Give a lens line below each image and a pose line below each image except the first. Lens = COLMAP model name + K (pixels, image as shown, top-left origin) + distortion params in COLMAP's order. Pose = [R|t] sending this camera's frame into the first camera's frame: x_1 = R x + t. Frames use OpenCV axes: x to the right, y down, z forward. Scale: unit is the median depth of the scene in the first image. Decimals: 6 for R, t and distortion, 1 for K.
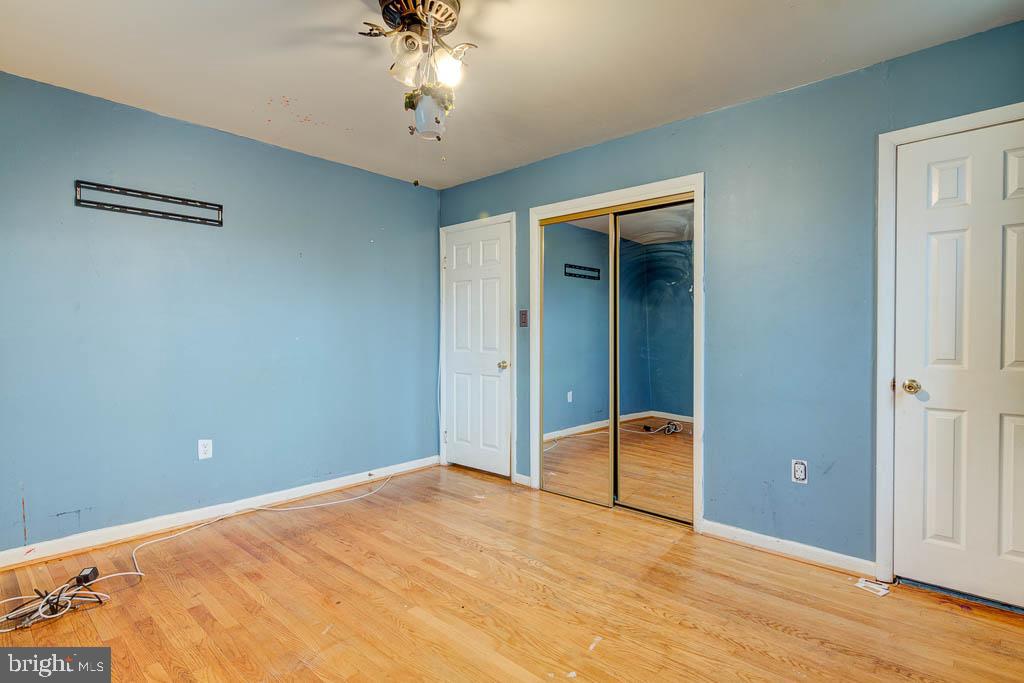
lens RADIAL K [[519.0, 0, 512.2], [0, 519.0, 335.1], [0, 0, 1]] dist [0.000656, 0.000370]
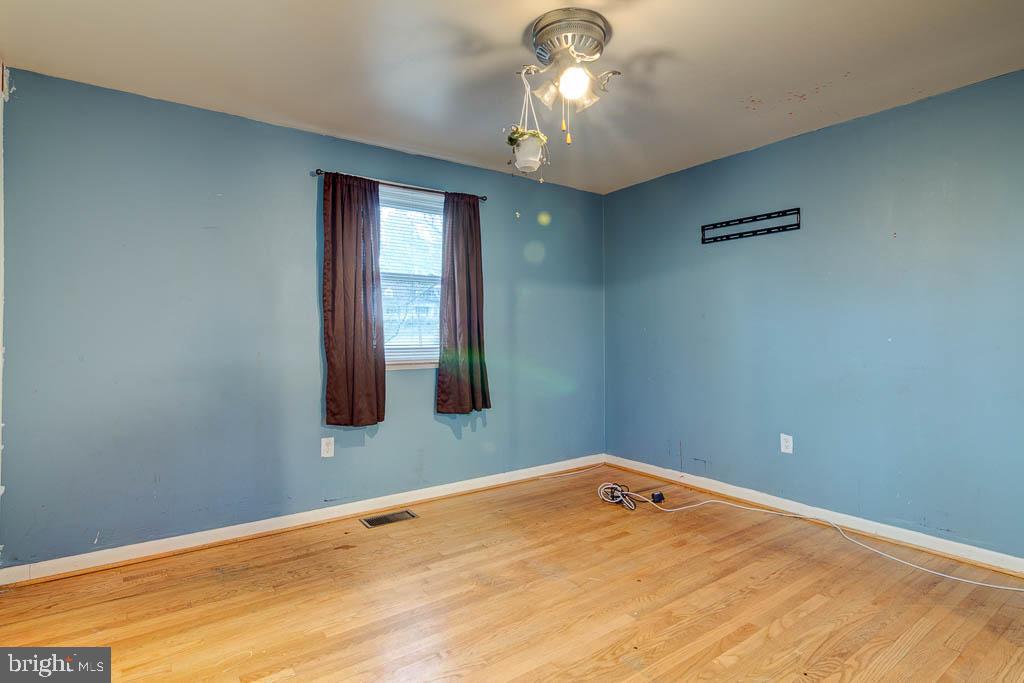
lens RADIAL K [[519.0, 0, 512.2], [0, 519.0, 335.1], [0, 0, 1]] dist [0.000656, 0.000370]
pose [[-0.198441, 0.004052, -0.980104, 0.621689], [0.003119, 0.999989, 0.003502, -0.008464], [0.980108, -0.002362, -0.198452, 0.746225]]
